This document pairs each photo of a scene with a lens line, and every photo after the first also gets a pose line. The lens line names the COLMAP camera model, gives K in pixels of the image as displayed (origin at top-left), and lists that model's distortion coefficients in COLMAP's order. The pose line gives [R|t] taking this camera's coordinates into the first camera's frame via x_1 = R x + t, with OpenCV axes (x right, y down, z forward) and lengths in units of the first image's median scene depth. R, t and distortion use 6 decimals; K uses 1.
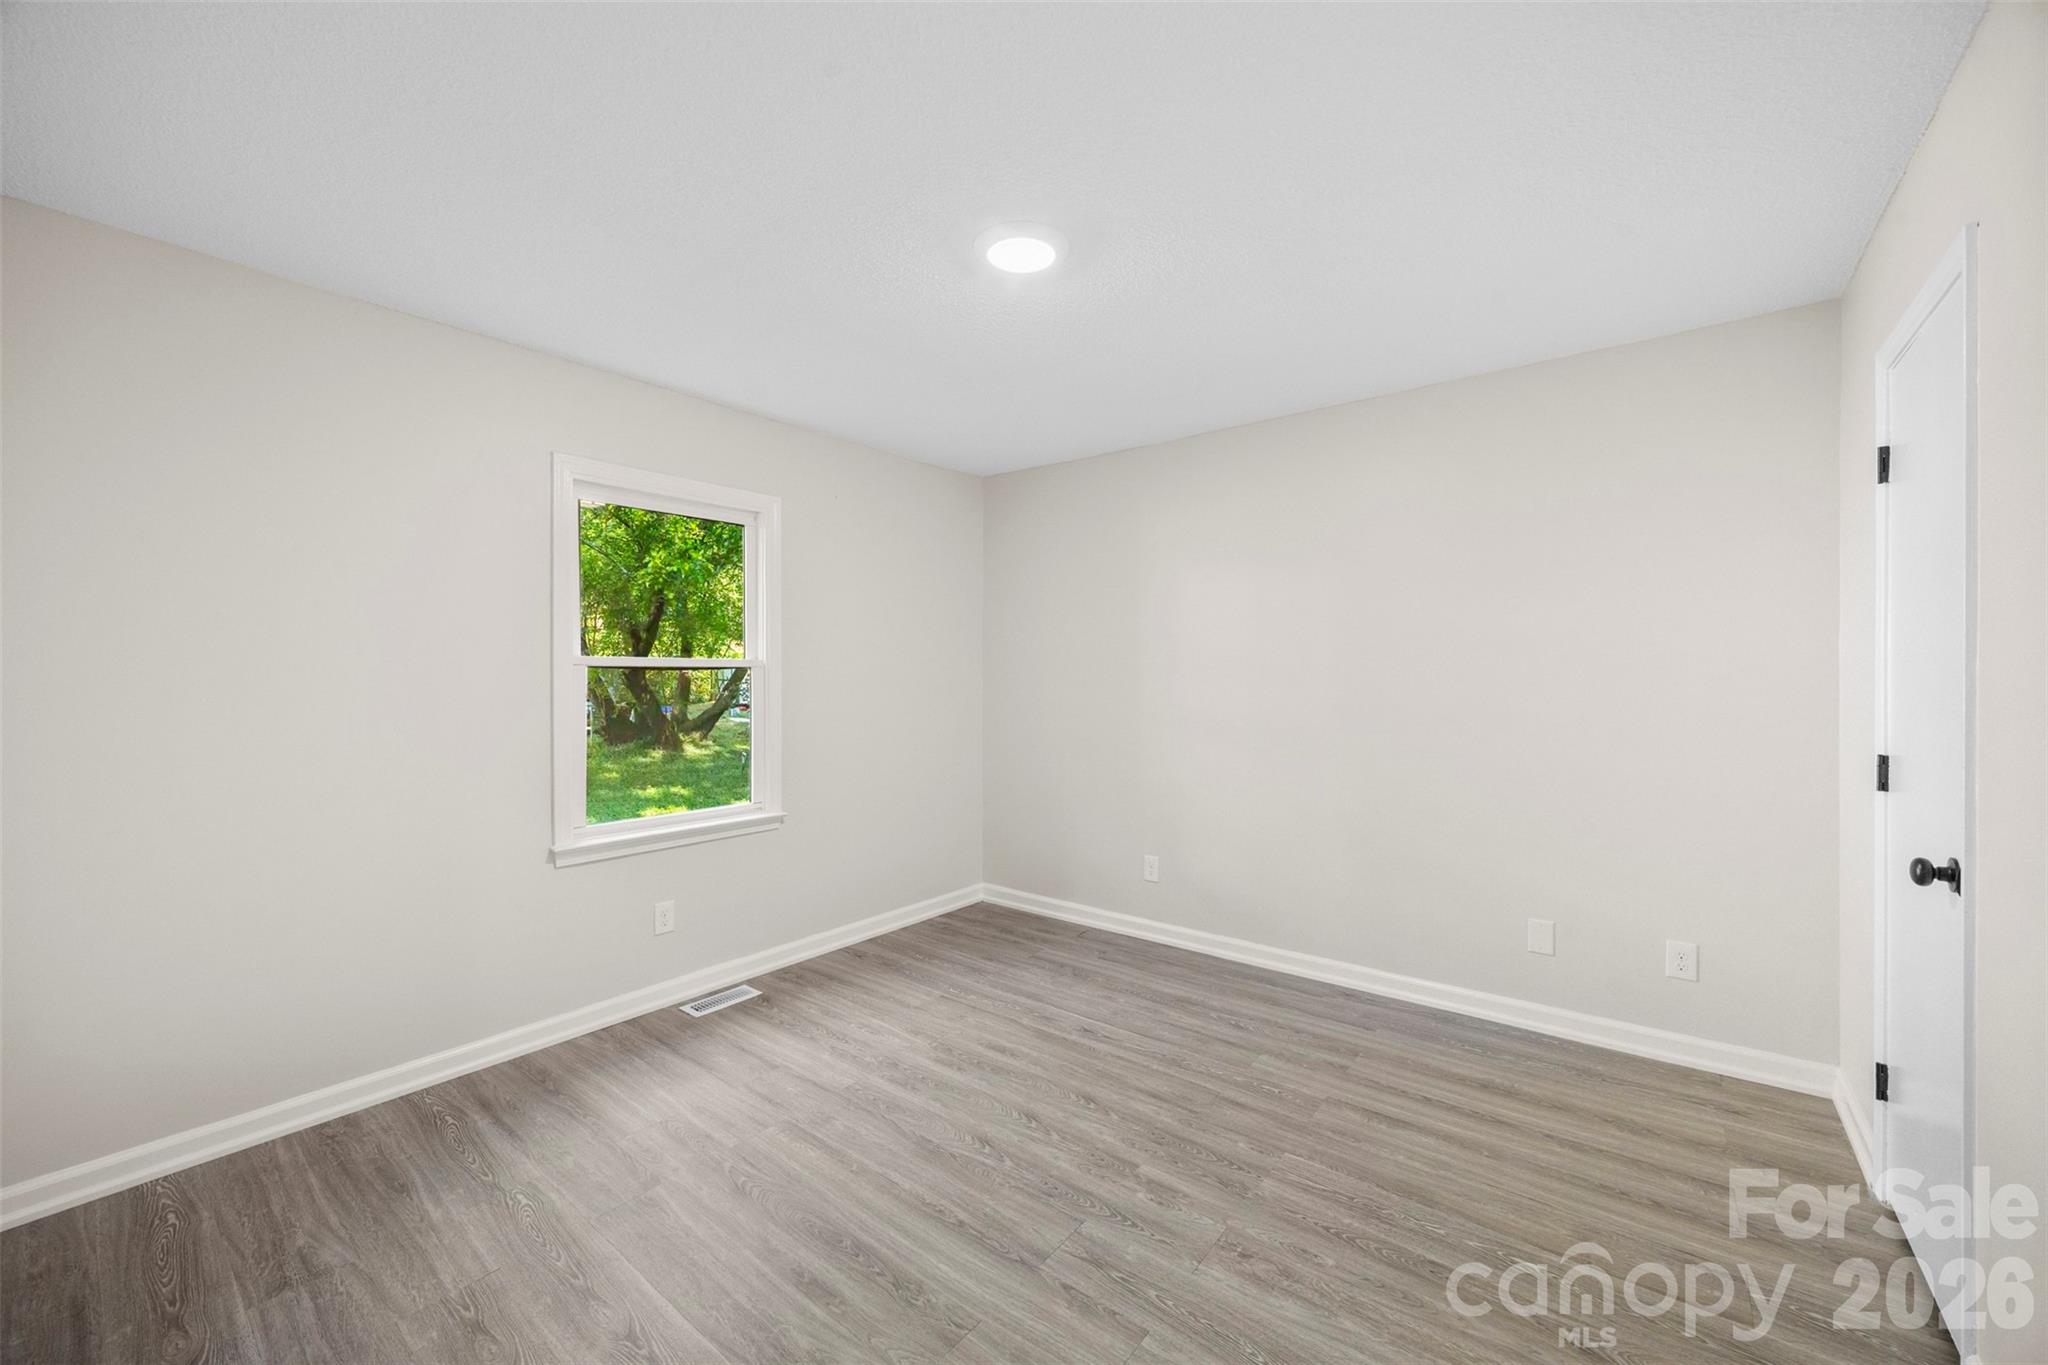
lens RADIAL K [[779.5, 0, 1019.0], [0, 779.5, 667.4], [0, 0, 1]] dist [-0.004339, 0.000271]
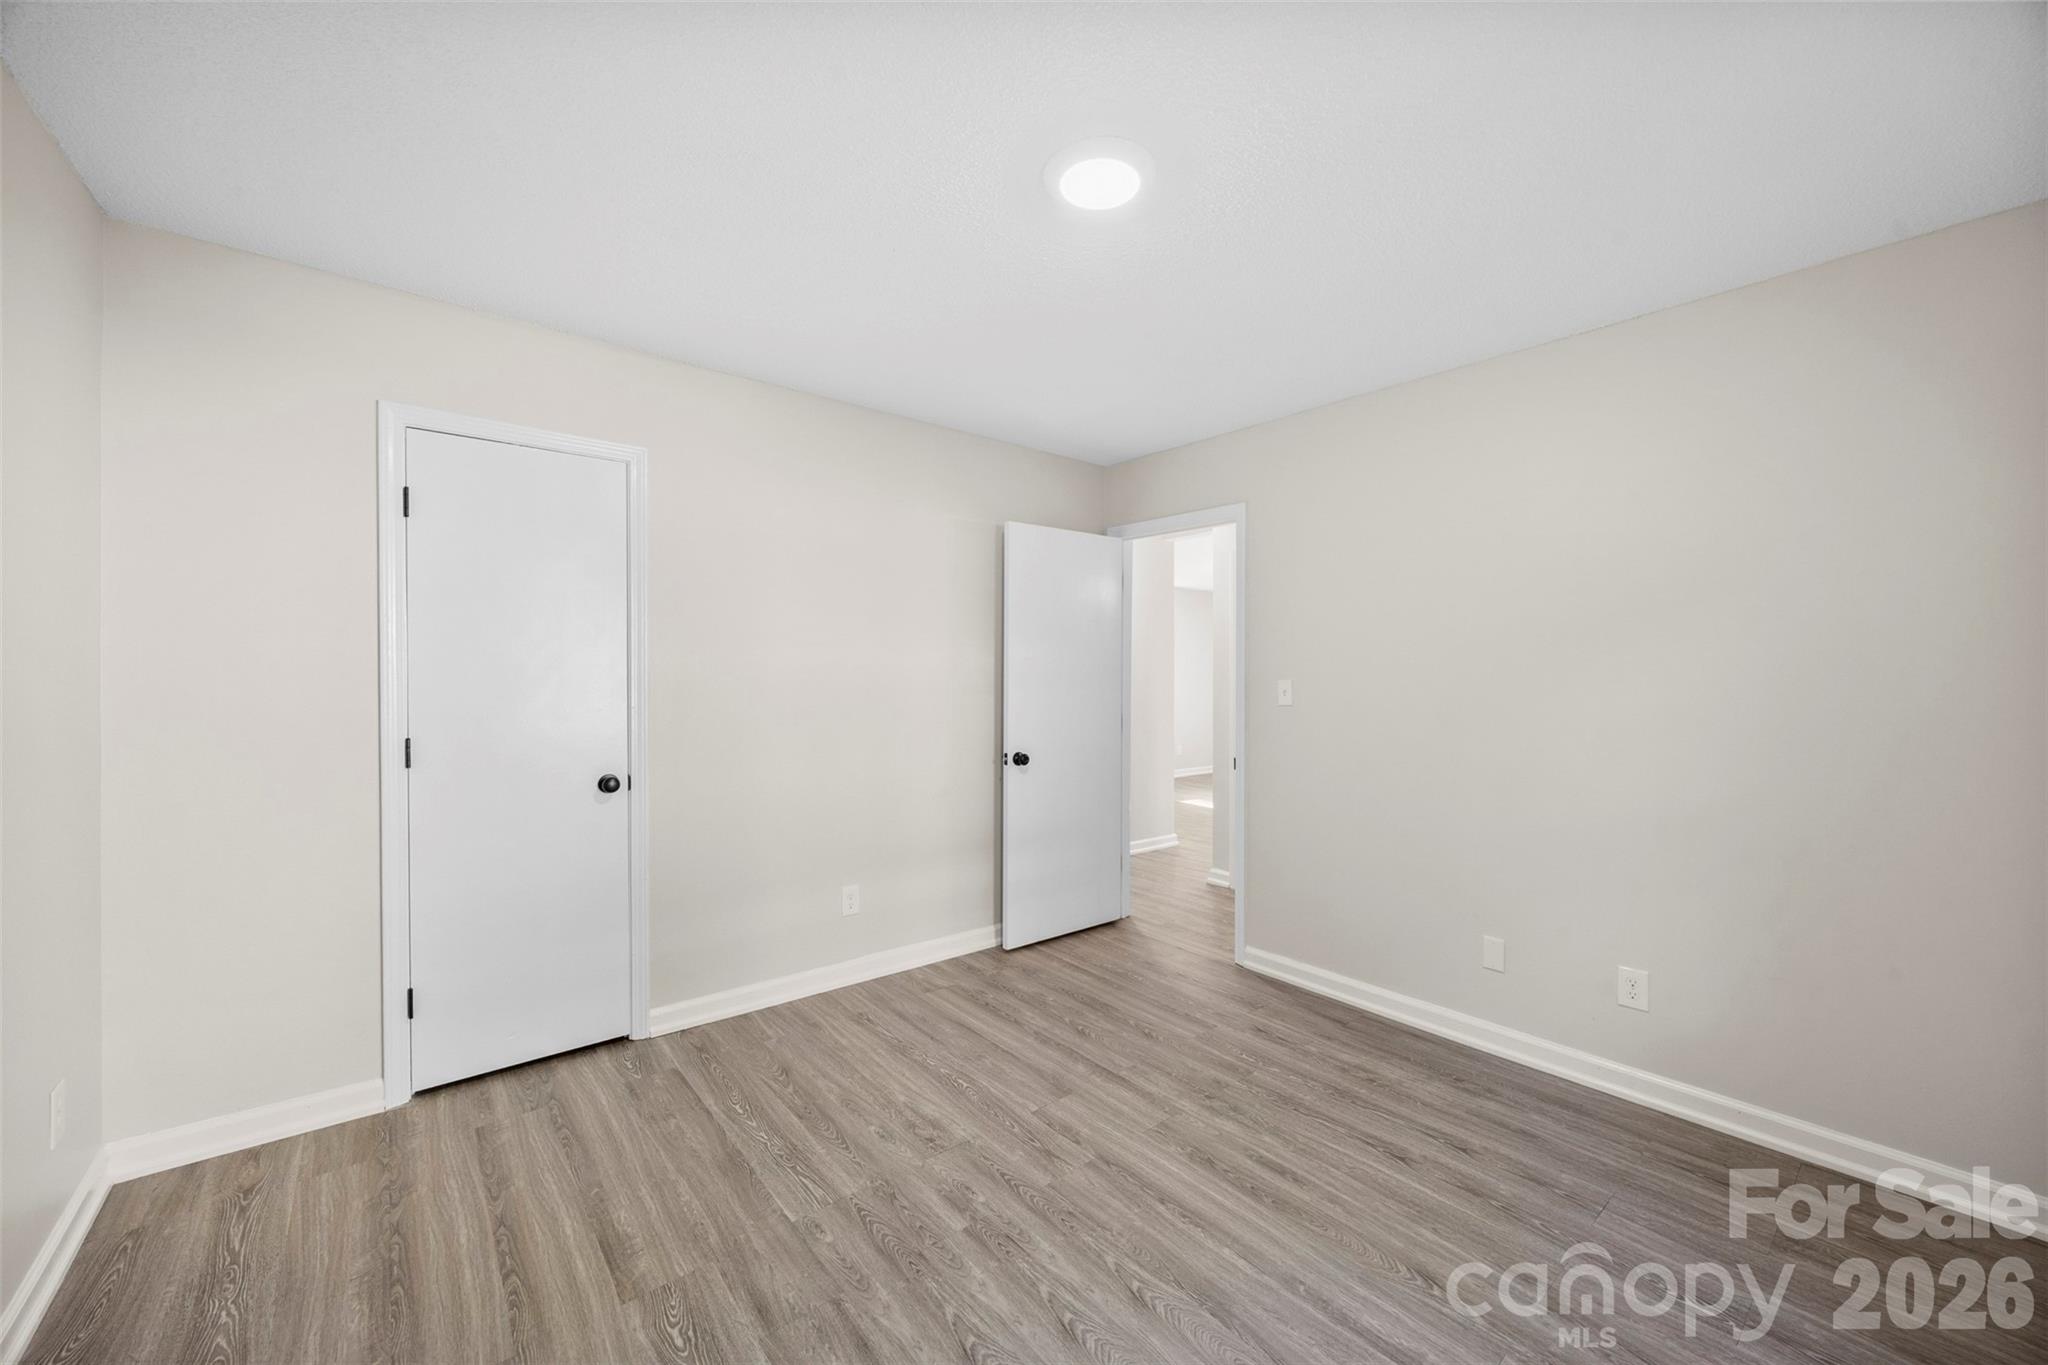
lens RADIAL K [[779.5, 0, 1017.7], [0, 779.5, 678.8], [0, 0, 1]] dist [-0.004339, 0.000271]
pose [[-0.978389, -0.002801, 0.206756, -0.093775], [-0.002542, 0.999996, 0.001520, 0.009216], [-0.206759, 0.000962, -0.978391, 1.960045]]
